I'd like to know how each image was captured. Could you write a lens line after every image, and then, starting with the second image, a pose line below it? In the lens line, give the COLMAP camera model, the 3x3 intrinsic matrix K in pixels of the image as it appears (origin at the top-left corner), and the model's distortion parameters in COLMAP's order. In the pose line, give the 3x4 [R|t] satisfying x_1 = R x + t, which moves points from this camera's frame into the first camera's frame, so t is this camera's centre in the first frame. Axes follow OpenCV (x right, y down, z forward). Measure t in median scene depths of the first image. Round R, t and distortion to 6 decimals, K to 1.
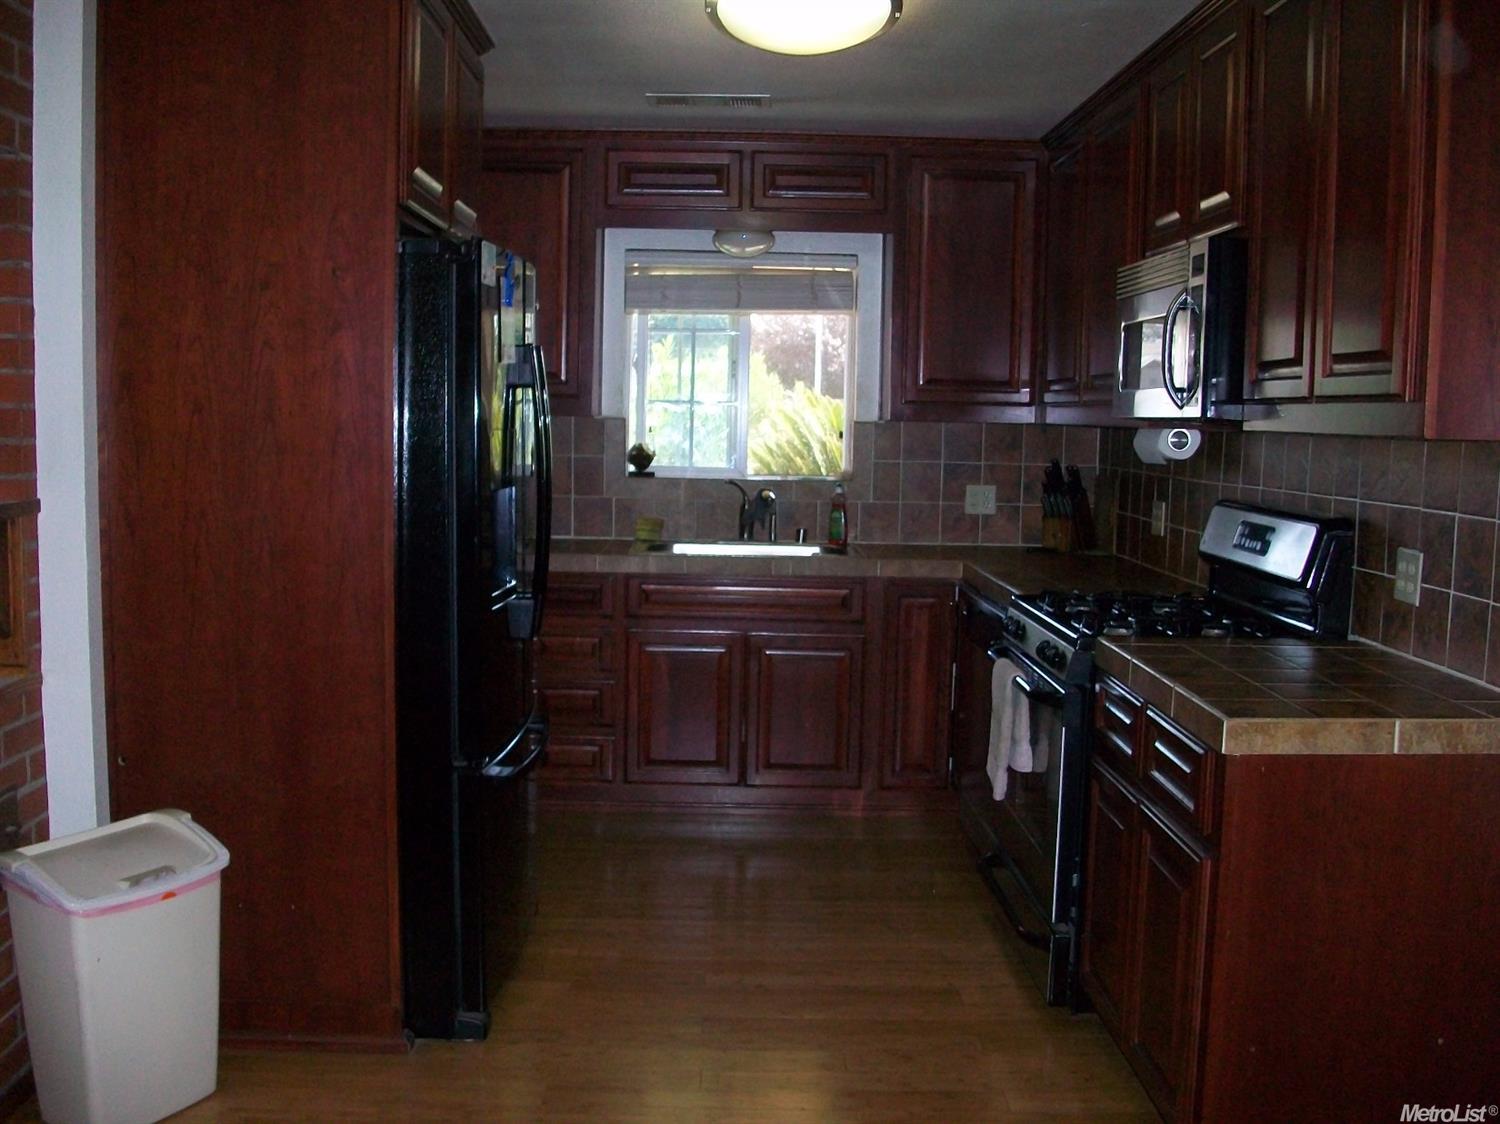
lens RADIAL K [[1467.1, 0, 726.1], [0, 1467.1, 572.5], [0, 0, 1]] dist [-0.164154, 0.106121]
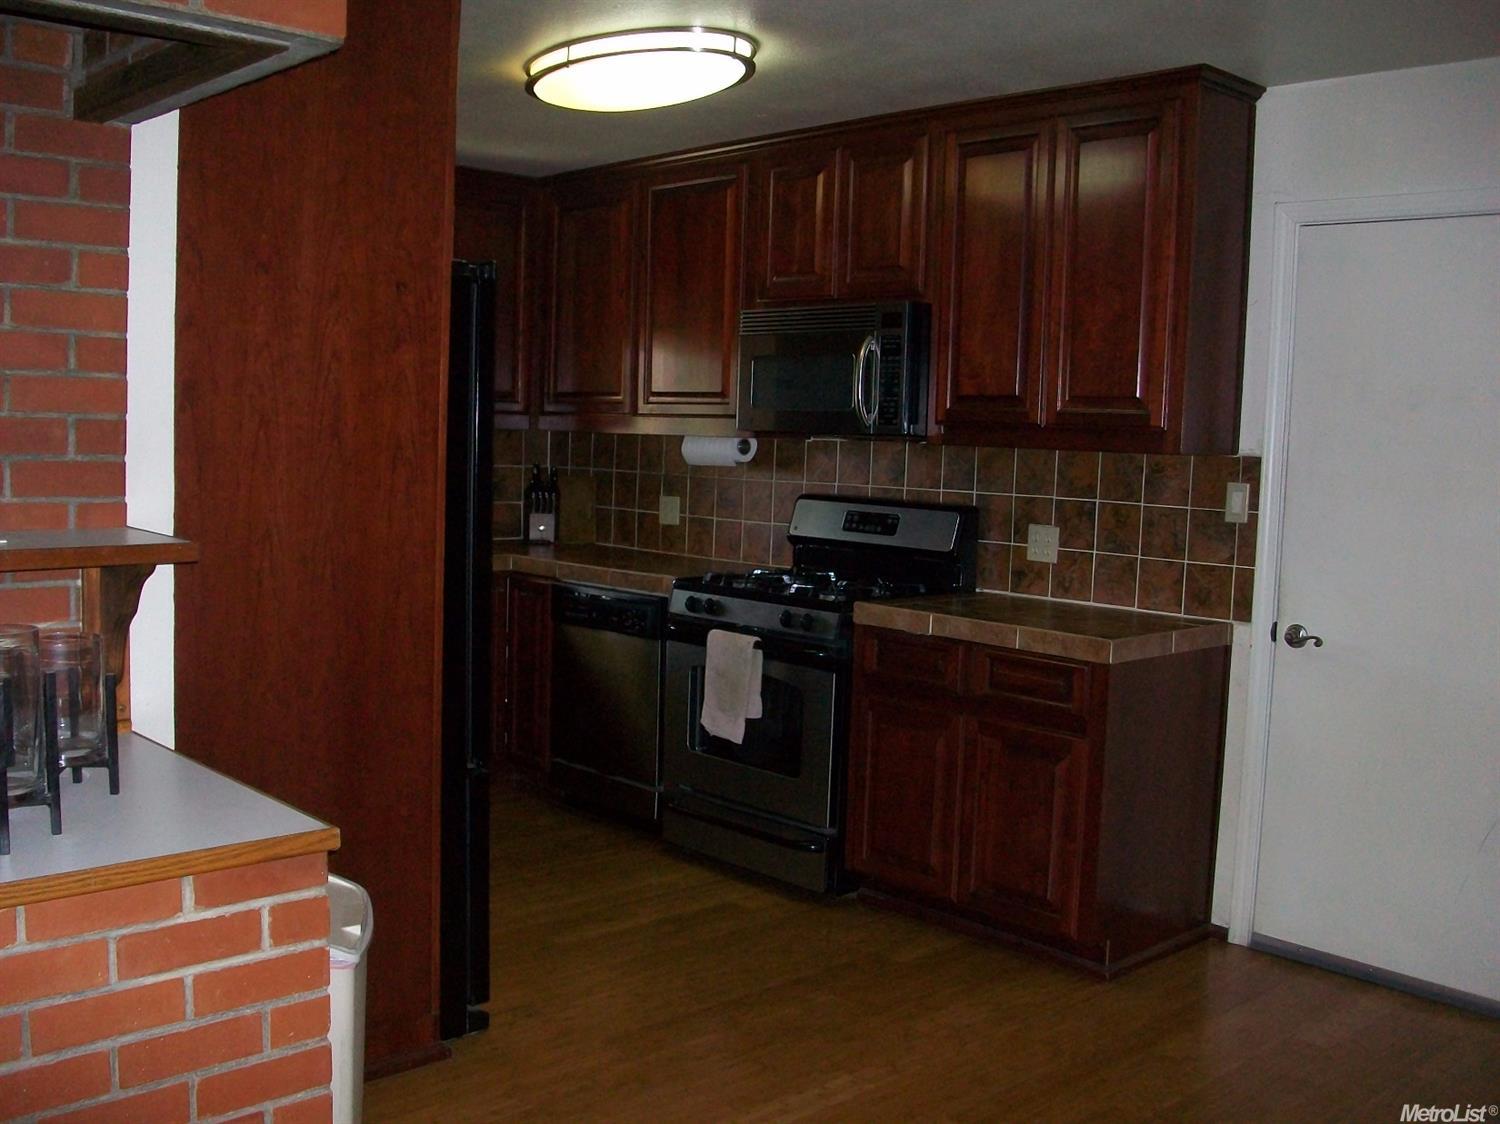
lens RADIAL K [[1467.1, 0, 726.1], [0, 1467.1, 572.5], [0, 0, 1]] dist [-0.164154, 0.106121]
pose [[0.735663, -0.057531, 0.674900, -0.775948], [0.053294, 0.998214, 0.026999, -0.026476], [-0.675248, 0.016106, 0.737415, 0.114973]]
